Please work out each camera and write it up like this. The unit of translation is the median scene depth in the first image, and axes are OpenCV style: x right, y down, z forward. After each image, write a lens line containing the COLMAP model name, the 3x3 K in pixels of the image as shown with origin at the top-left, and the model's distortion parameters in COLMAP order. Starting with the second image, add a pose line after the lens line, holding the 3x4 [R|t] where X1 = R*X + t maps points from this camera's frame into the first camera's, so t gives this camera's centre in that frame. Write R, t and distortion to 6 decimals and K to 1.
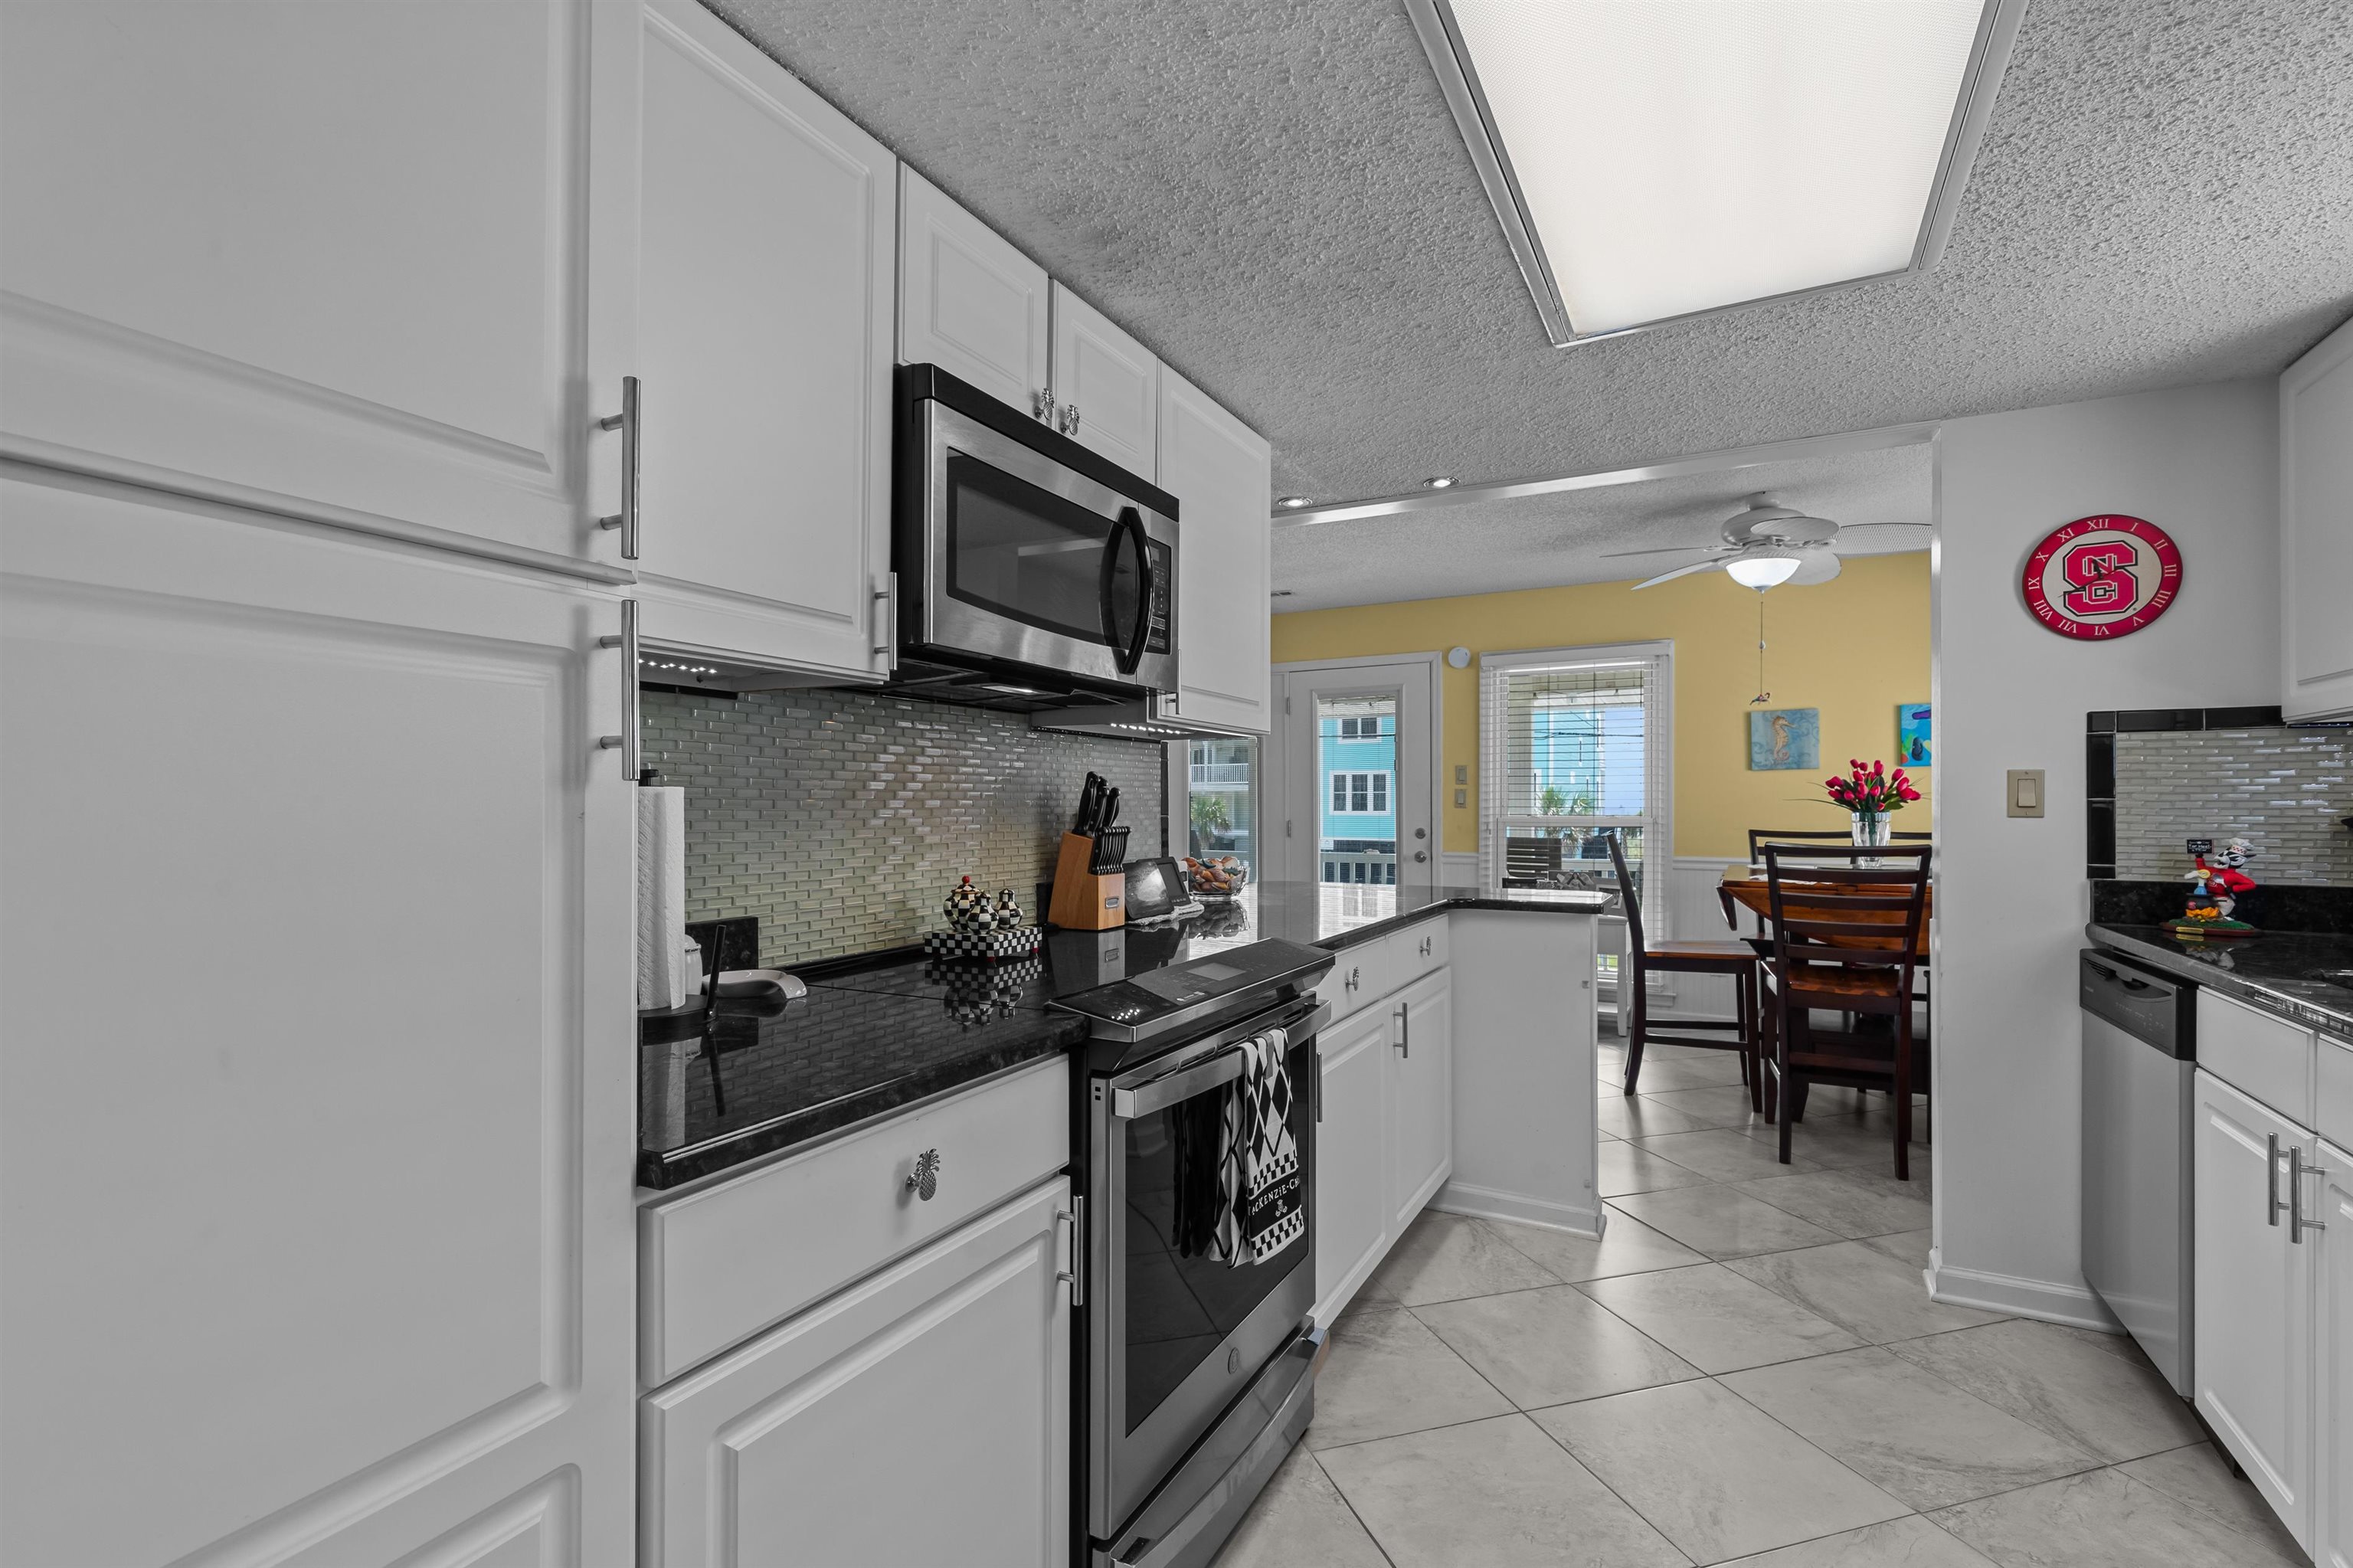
lens RADIAL K [[1058.9, 0, 1180.2], [0, 1058.9, 810.7], [0, 0, 1]] dist [0.005218, -0.000101]
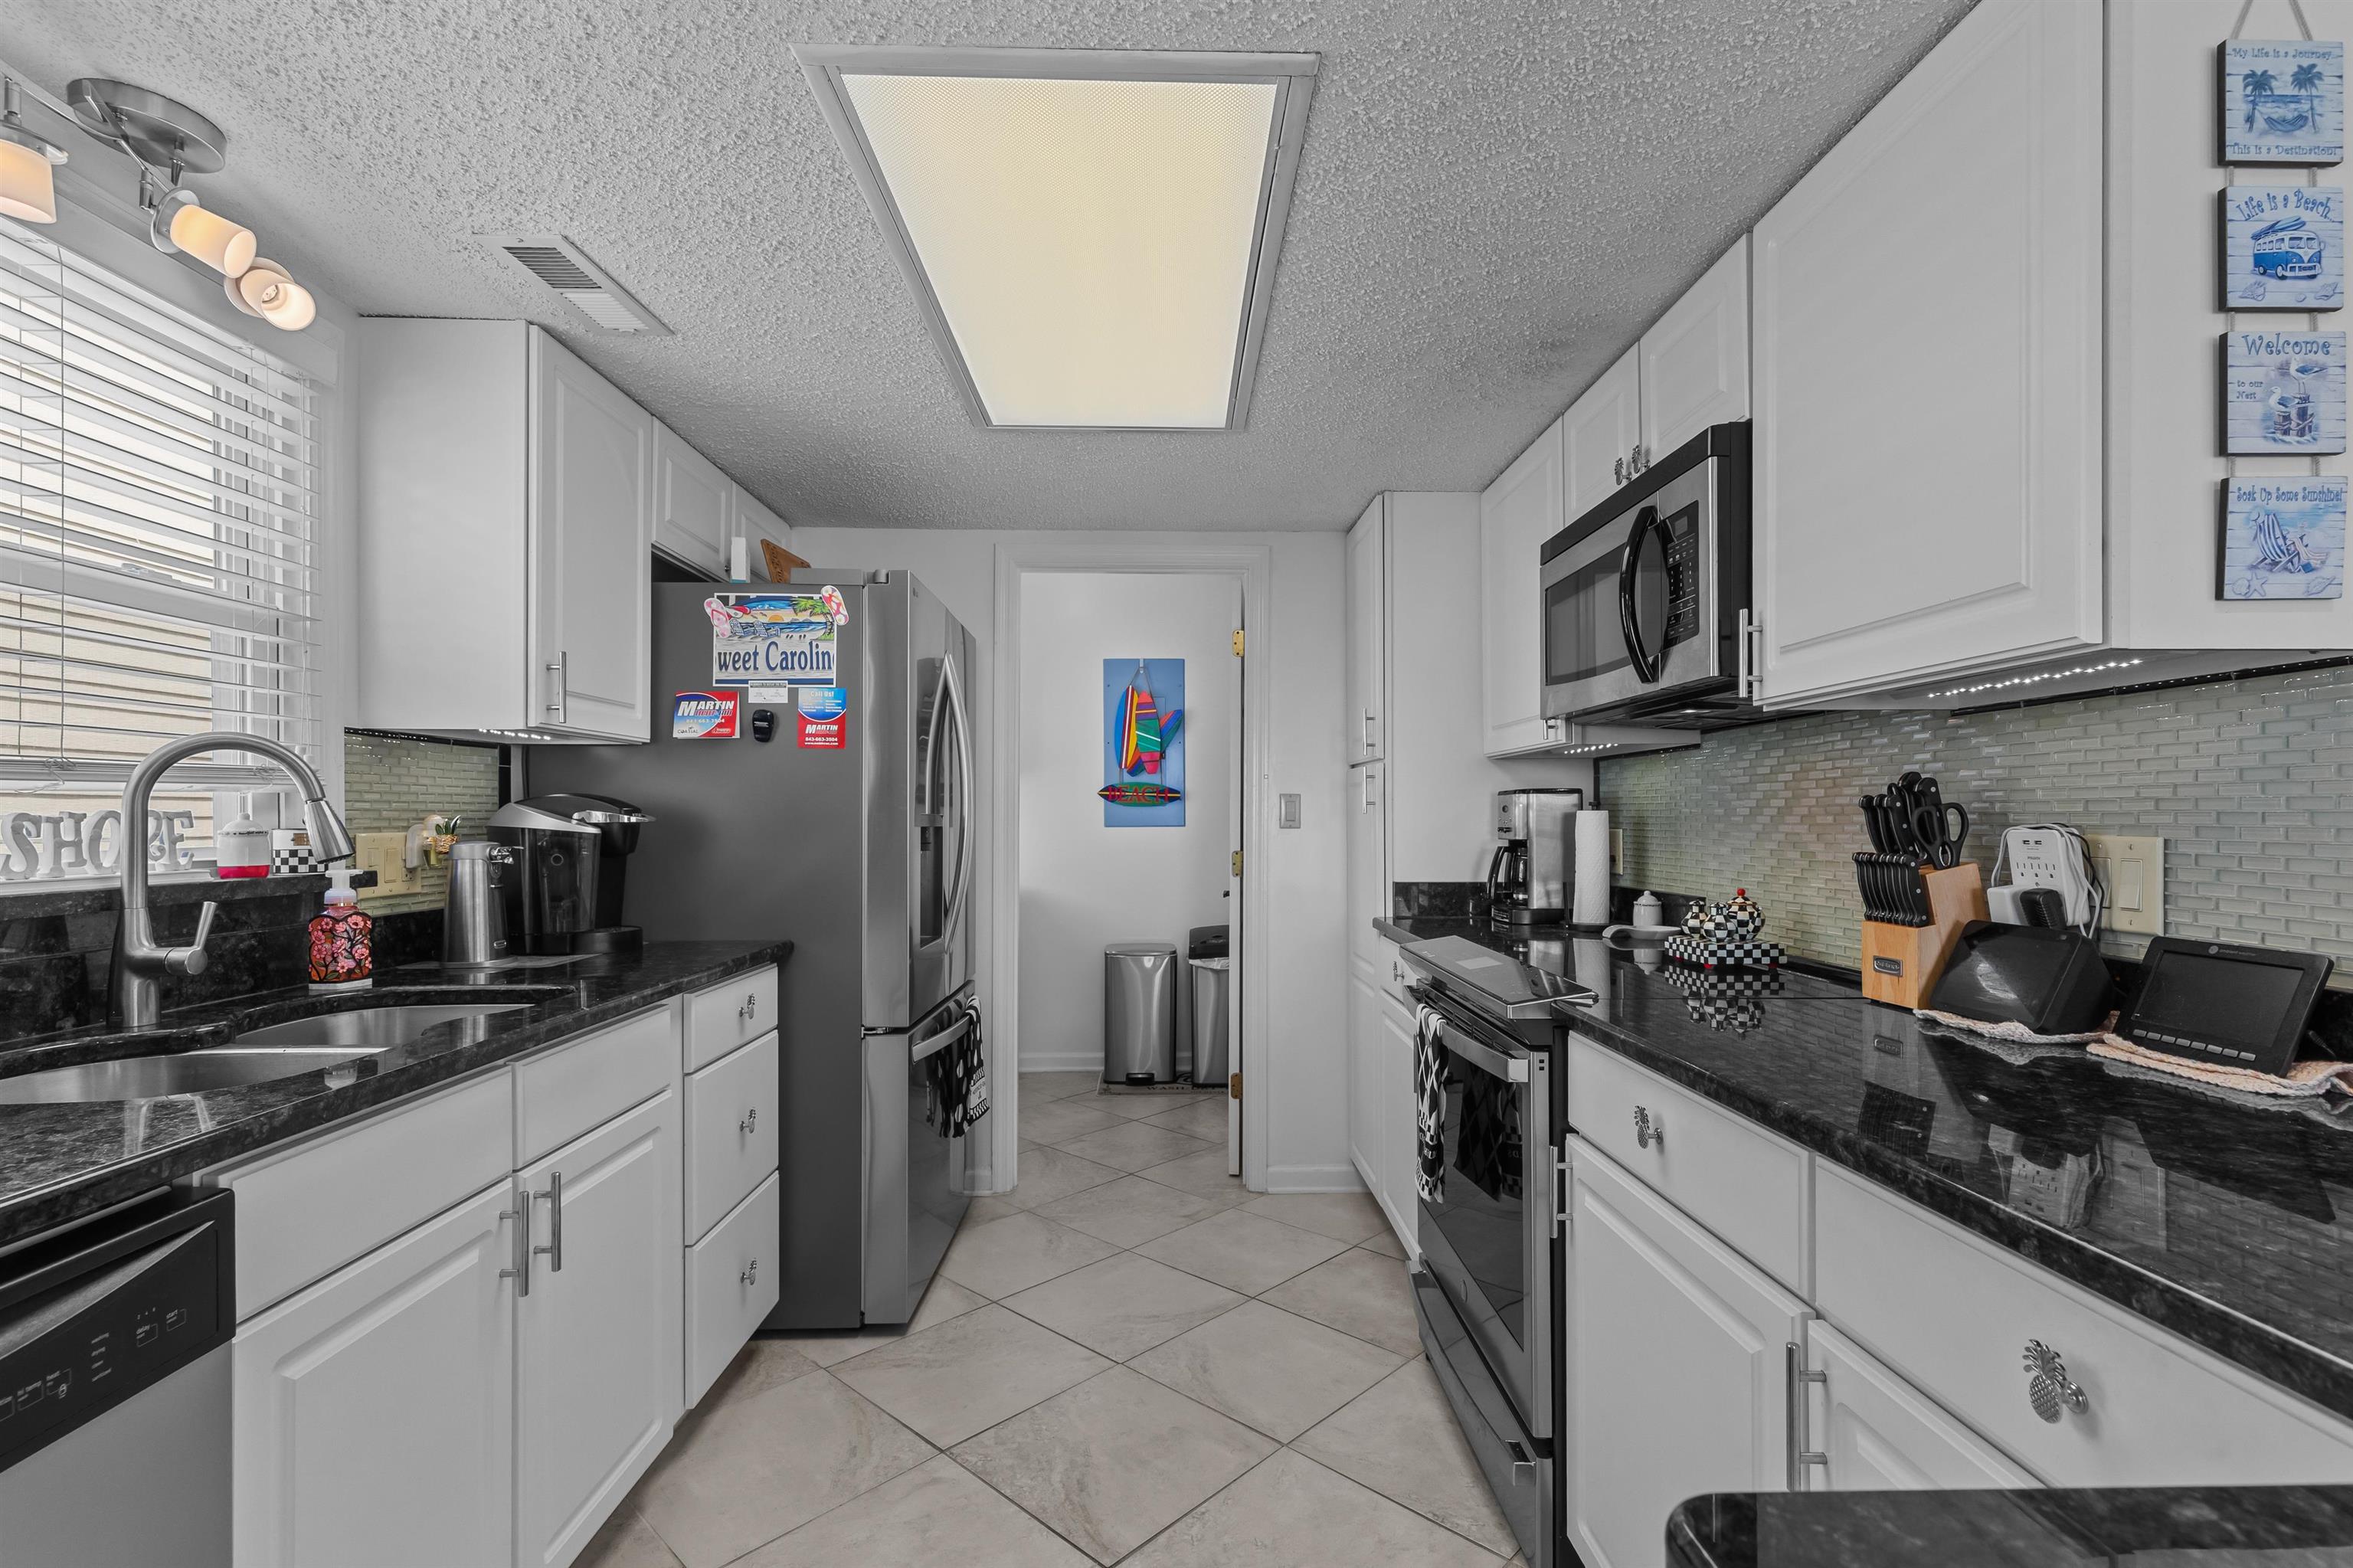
lens RADIAL K [[1071.4, 0, 1182.0], [0, 1071.4, 812.3], [0, 0, 1]] dist [0.005537, -0.000224]
pose [[-0.872174, -0.001990, -0.489192, 0.331282], [-0.002276, 0.999997, -0.000009, -0.005153], [0.489191, 0.001105, -0.872176, 0.688999]]
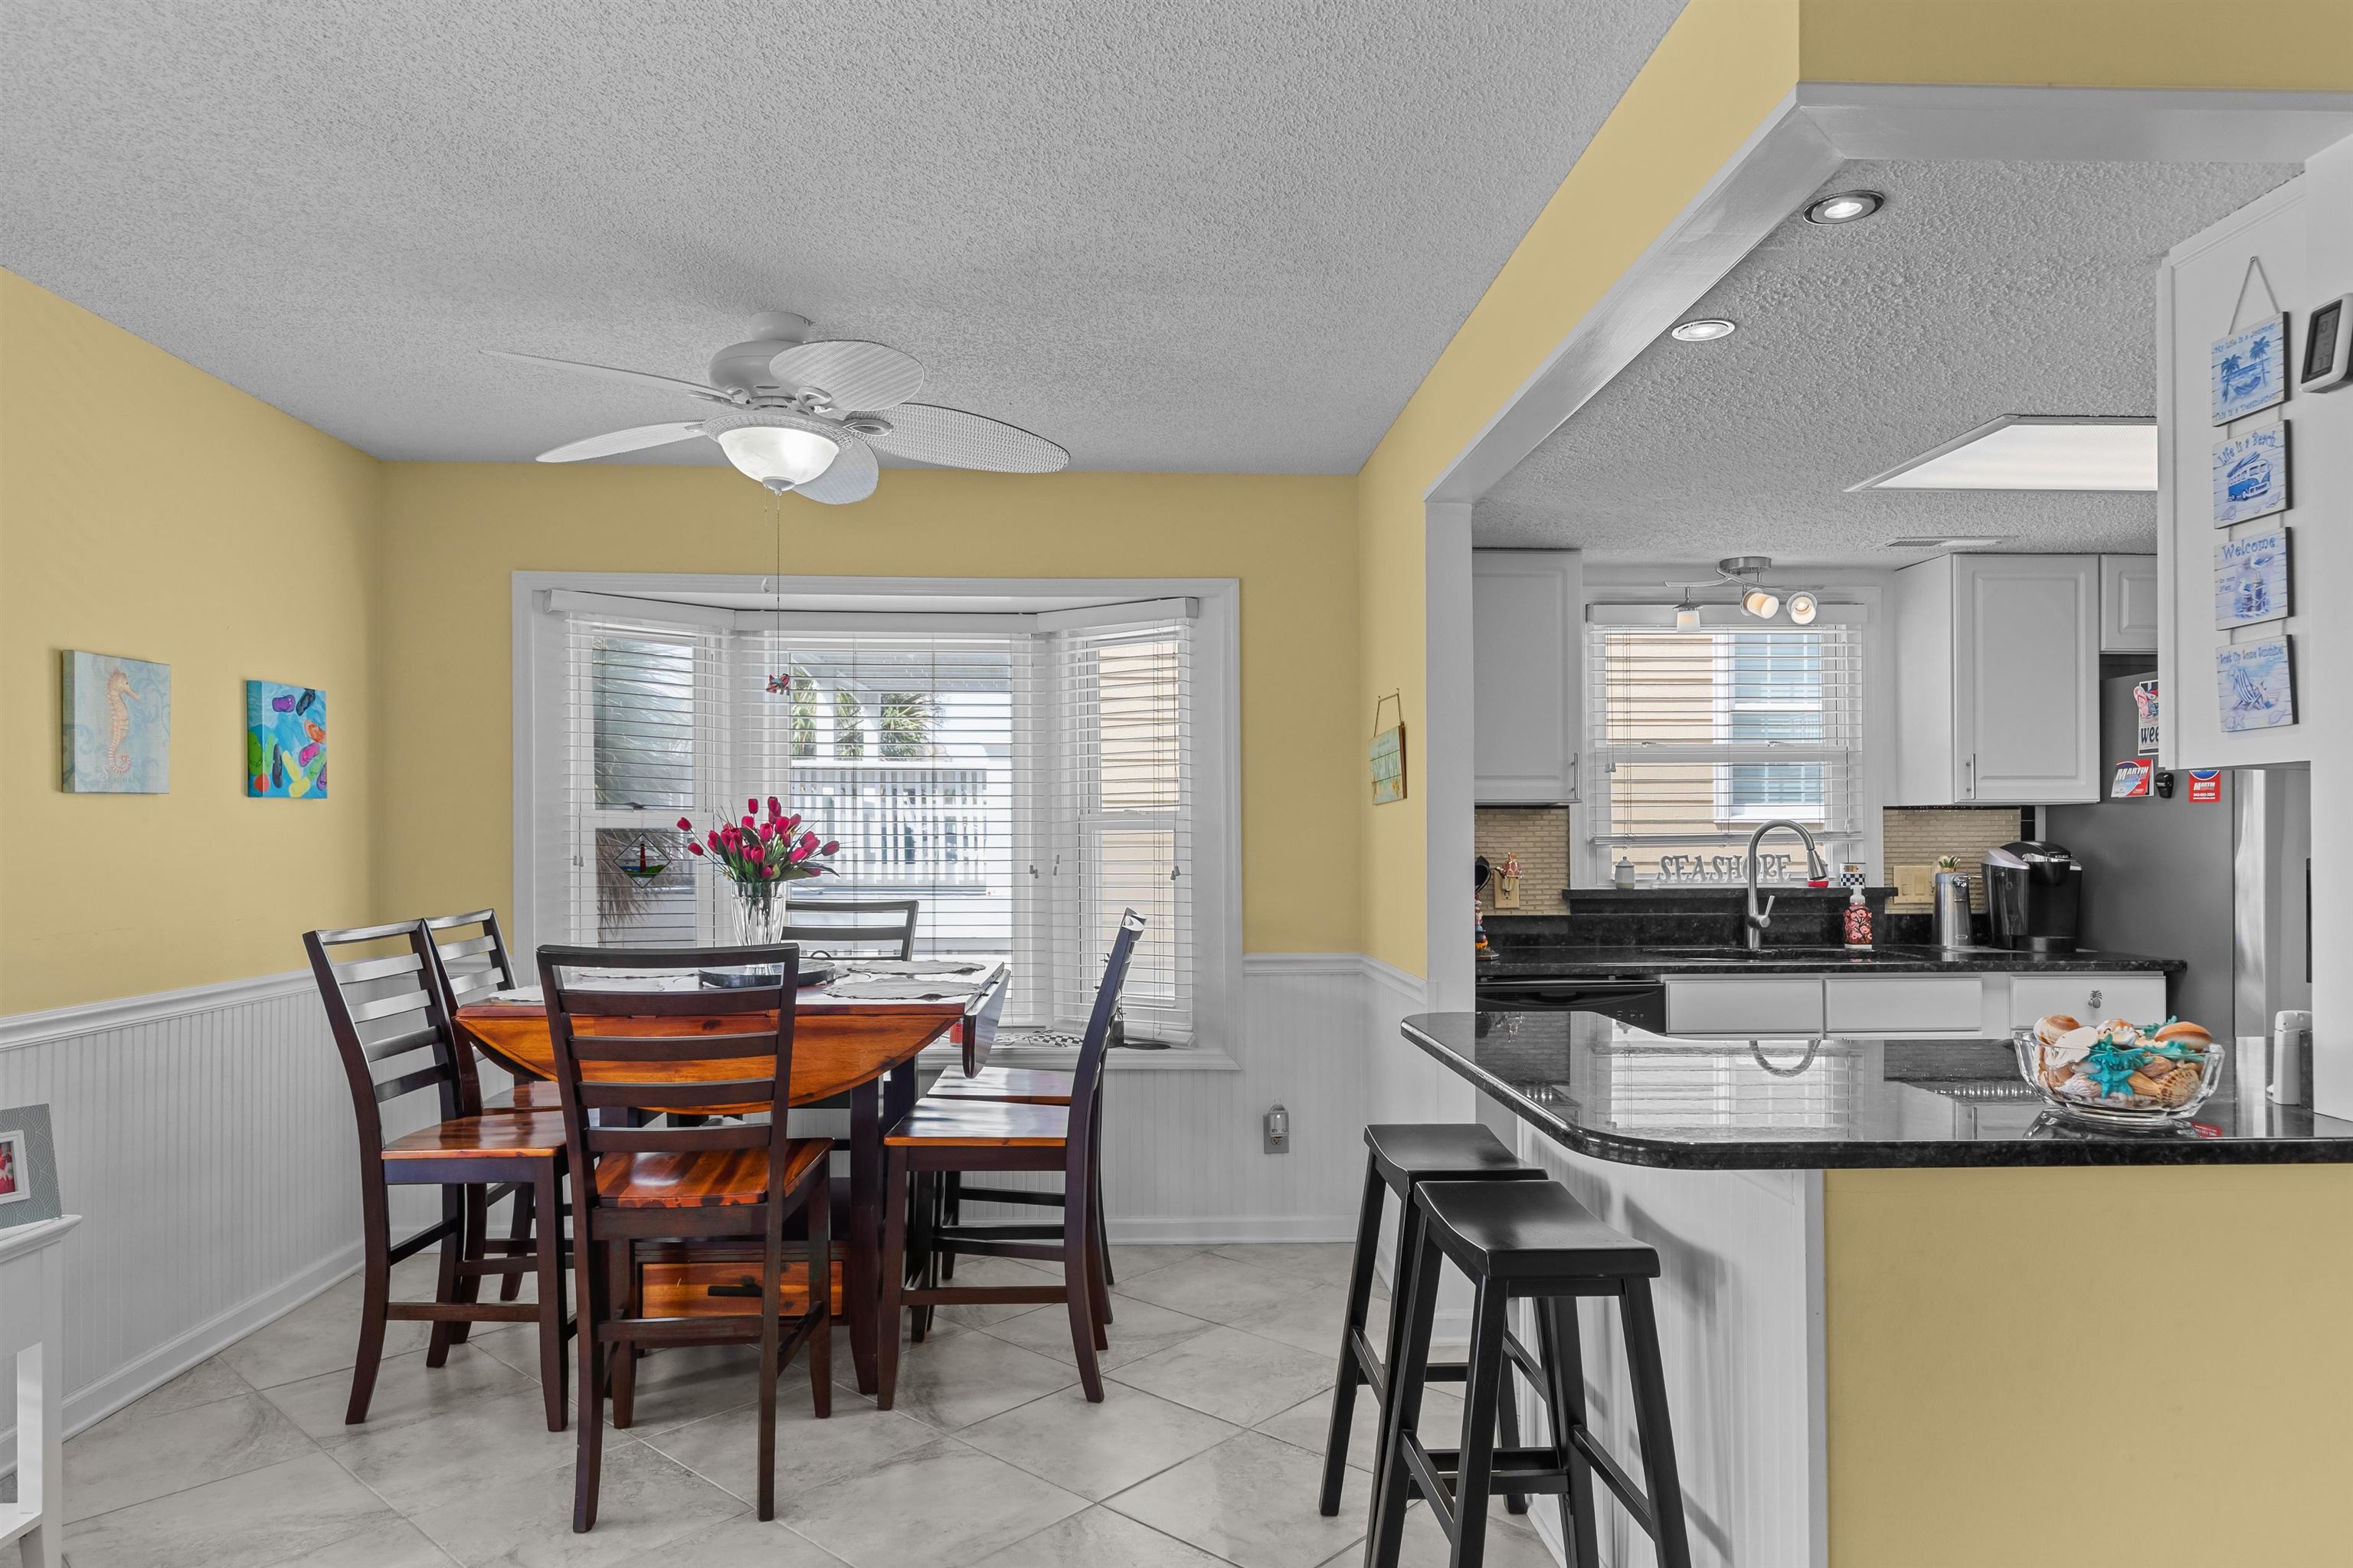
lens RADIAL K [[1414.3, 0, 1179.5], [0, 1414.3, 824.1], [0, 0, 1]] dist [0.008500, -0.001583]
pose [[-0.511617, 0.008732, 0.859169, -0.181402], [0.007647, 0.999955, -0.005609, -0.023275], [-0.859180, 0.003701, -0.511661, 1.087486]]
